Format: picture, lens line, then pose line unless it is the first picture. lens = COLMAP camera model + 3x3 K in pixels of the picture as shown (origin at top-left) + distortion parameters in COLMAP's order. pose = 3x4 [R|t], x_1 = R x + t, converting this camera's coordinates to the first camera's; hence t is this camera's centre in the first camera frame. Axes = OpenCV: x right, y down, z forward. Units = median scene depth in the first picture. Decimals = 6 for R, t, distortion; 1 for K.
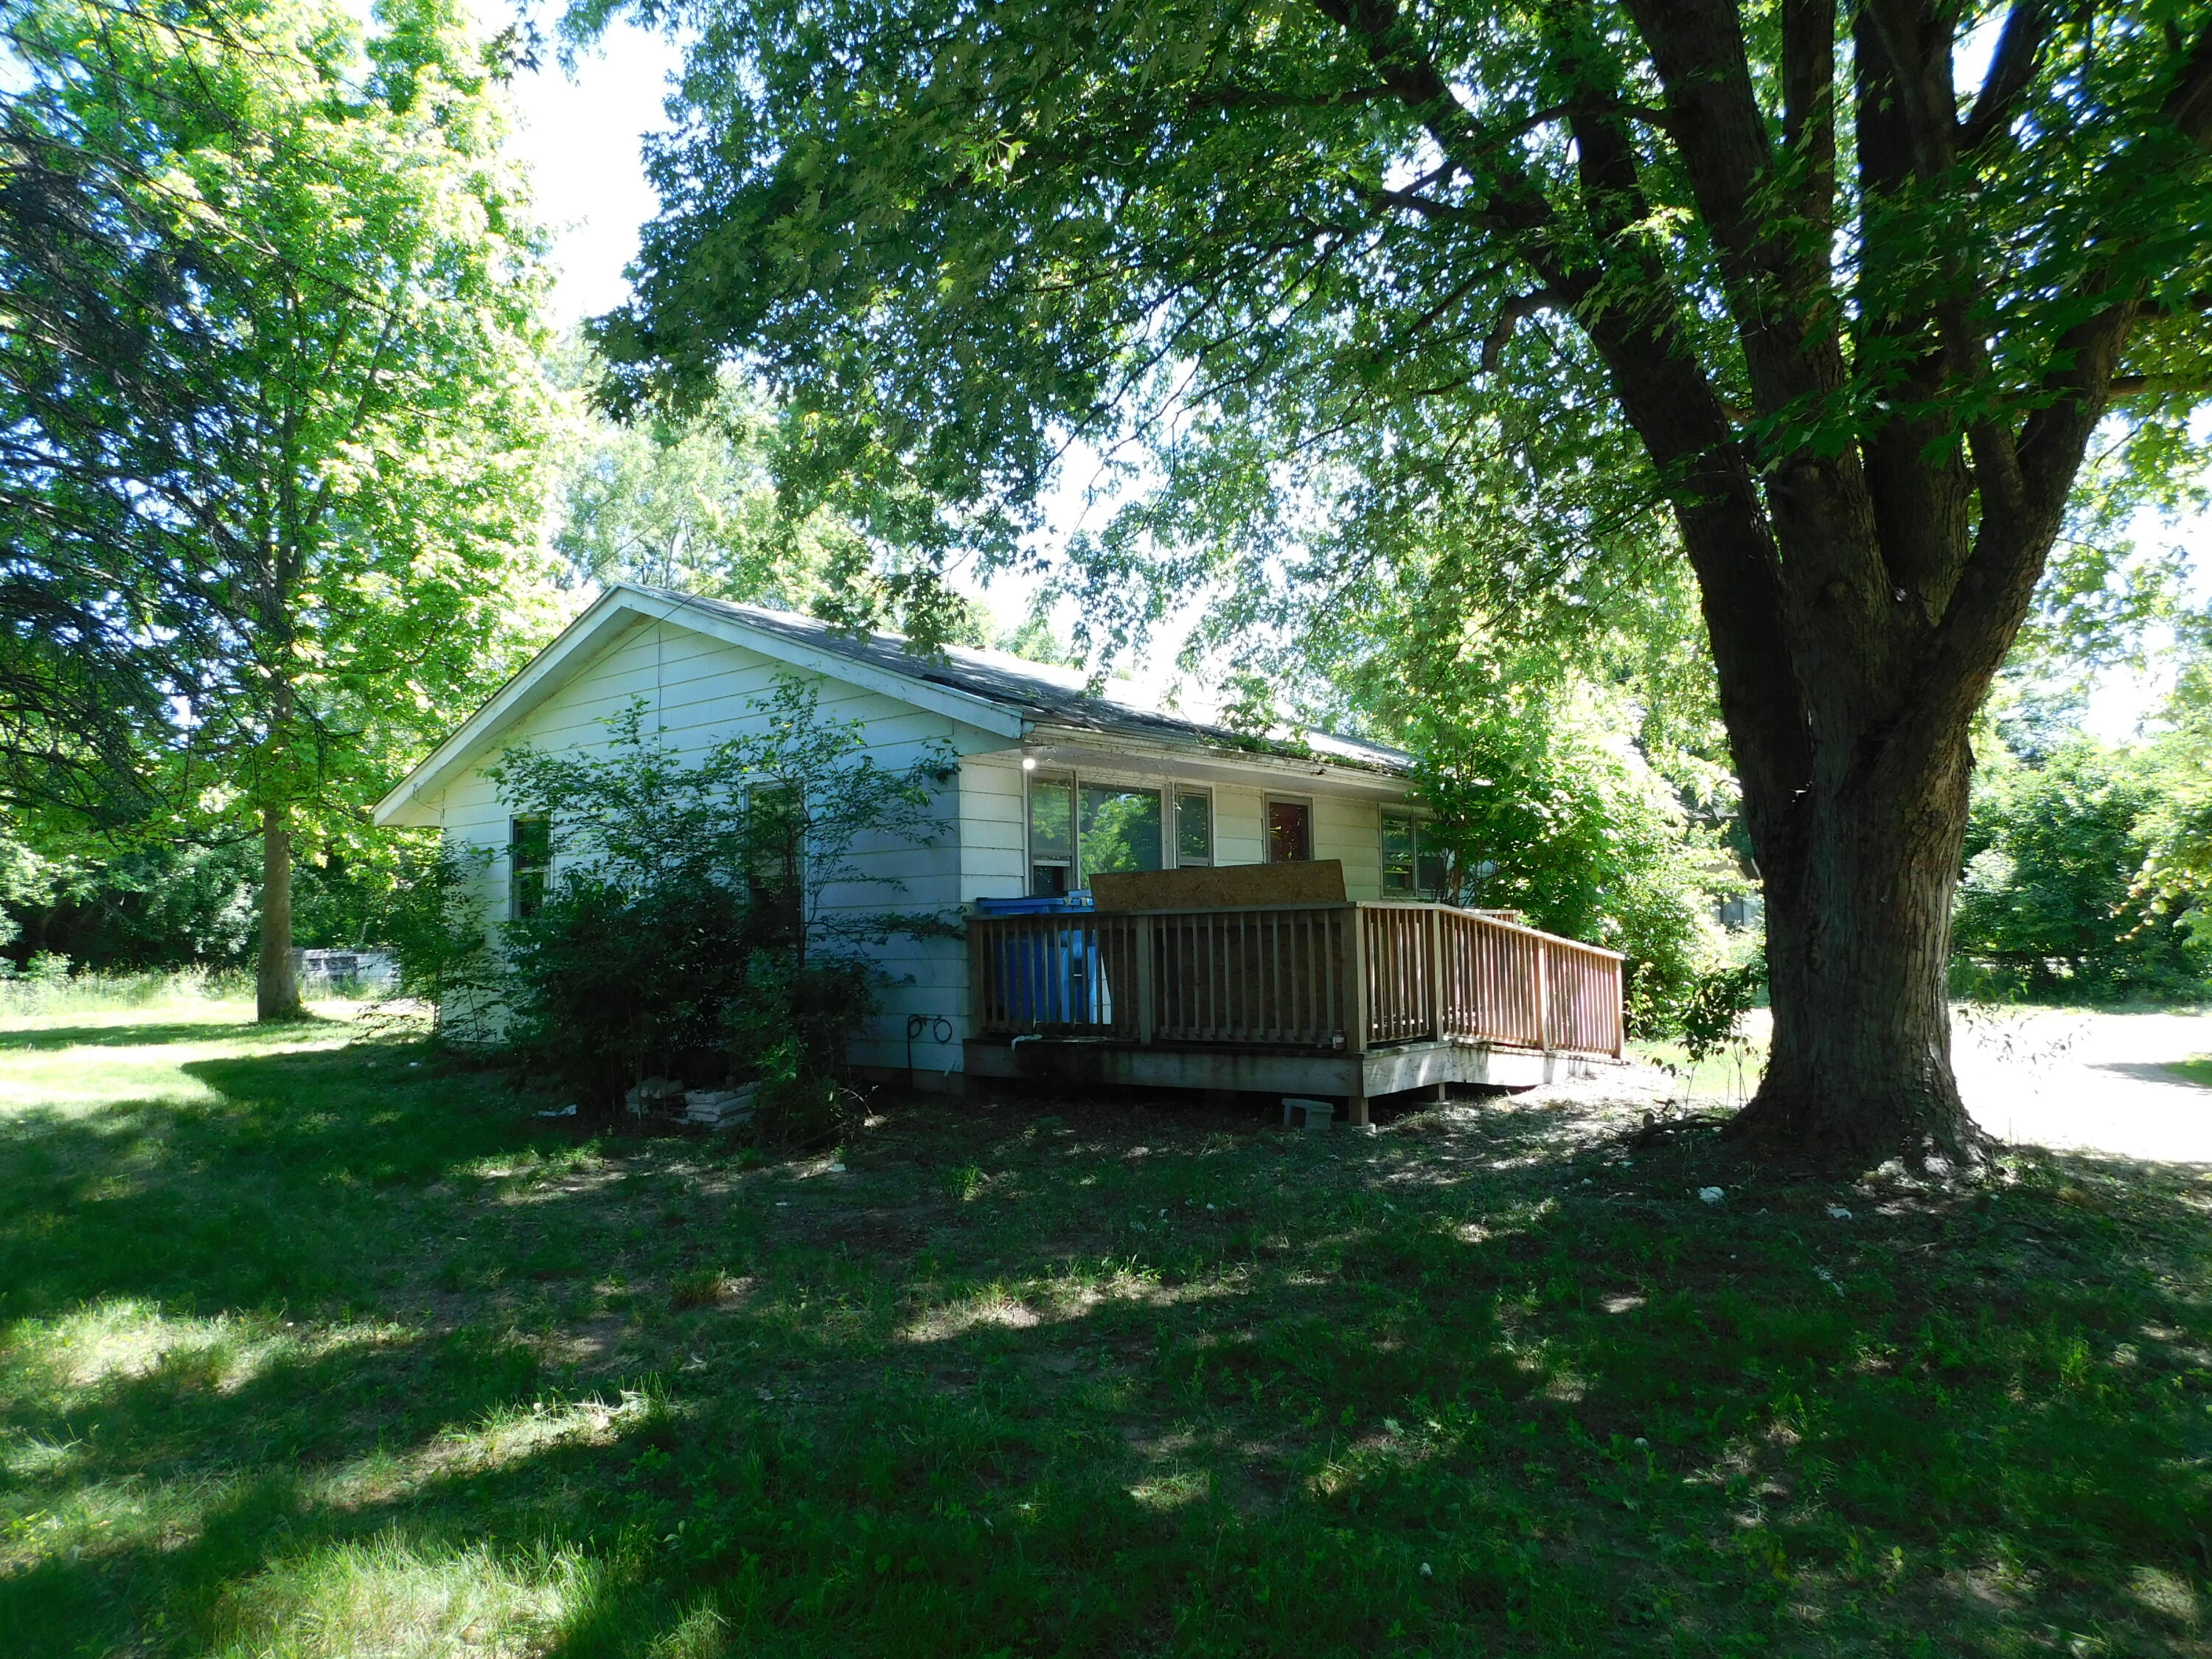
lens RADIAL K [[1491.7, 0, 1103.2], [0, 1491.7, 826.7], [0, 0, 1]] dist [-0.009428, 0.019931]
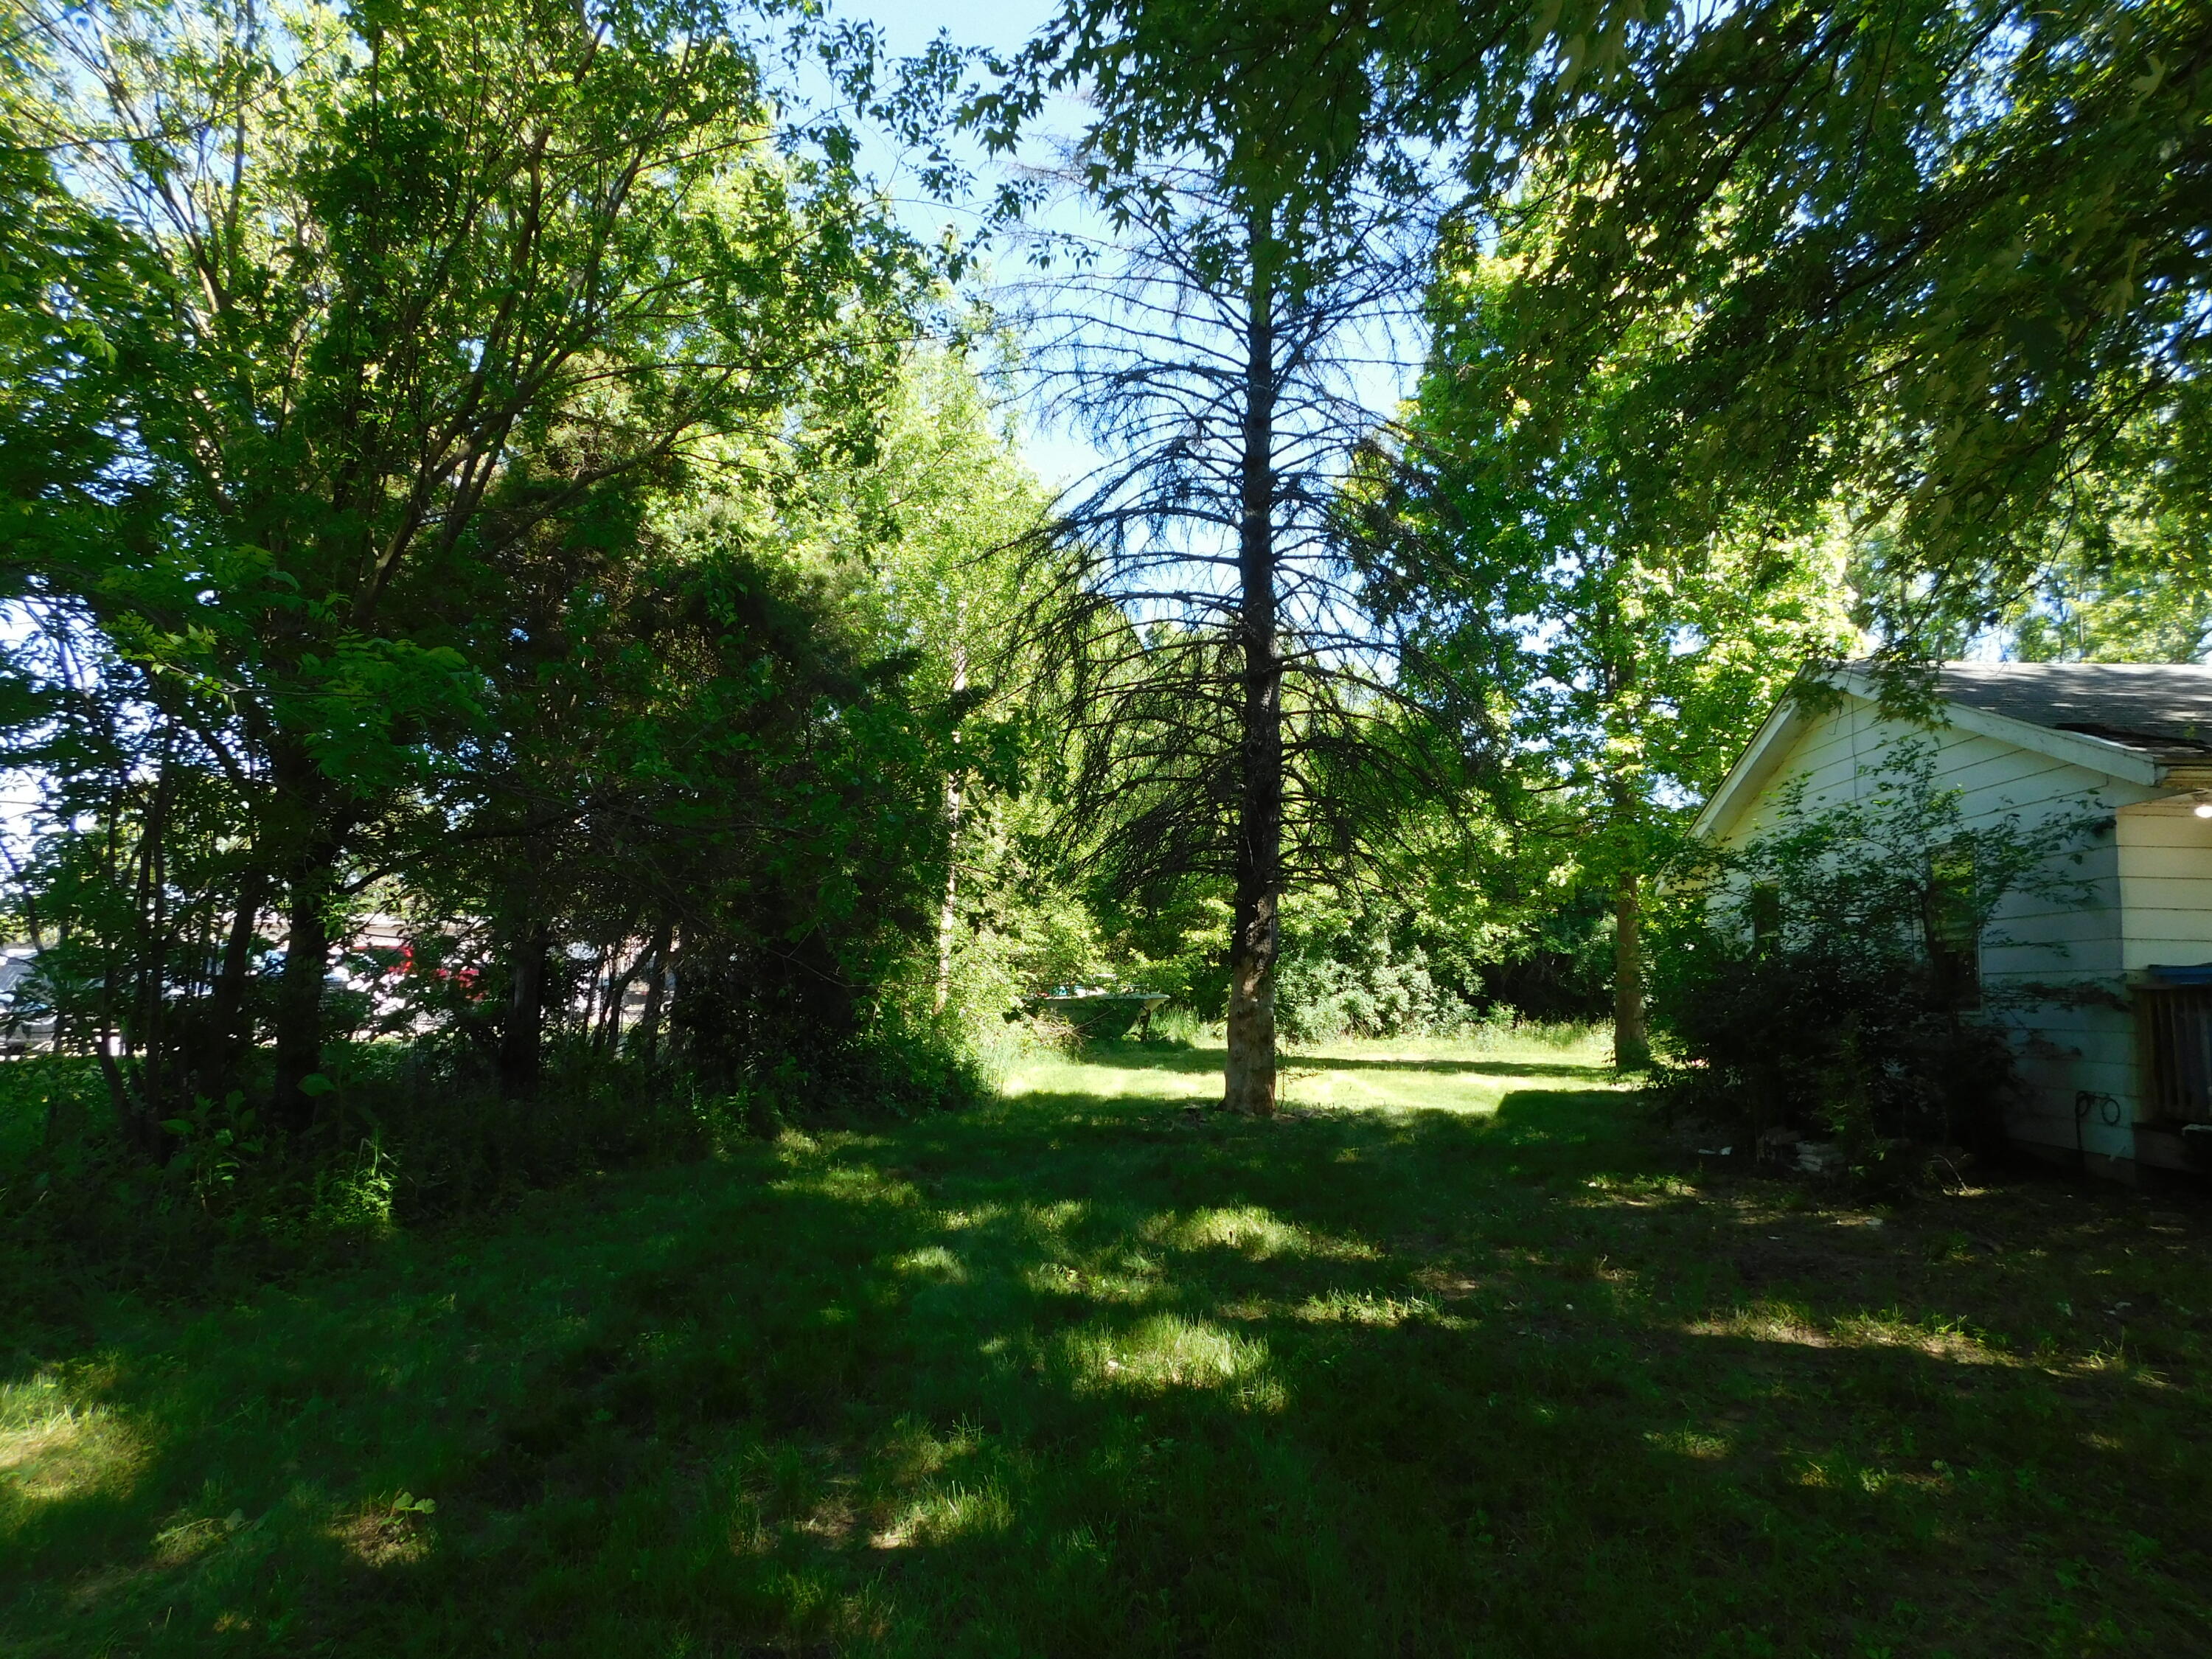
lens RADIAL K [[1491.7, 0, 1109.8], [0, 1491.7, 831.1], [0, 0, 1]] dist [-0.009428, 0.019931]
pose [[0.613306, -0.053362, -0.788041, 0.239721], [0.020318, 0.998451, -0.051797, 0.001267], [0.789584, 0.015756, 0.613440, -0.039028]]
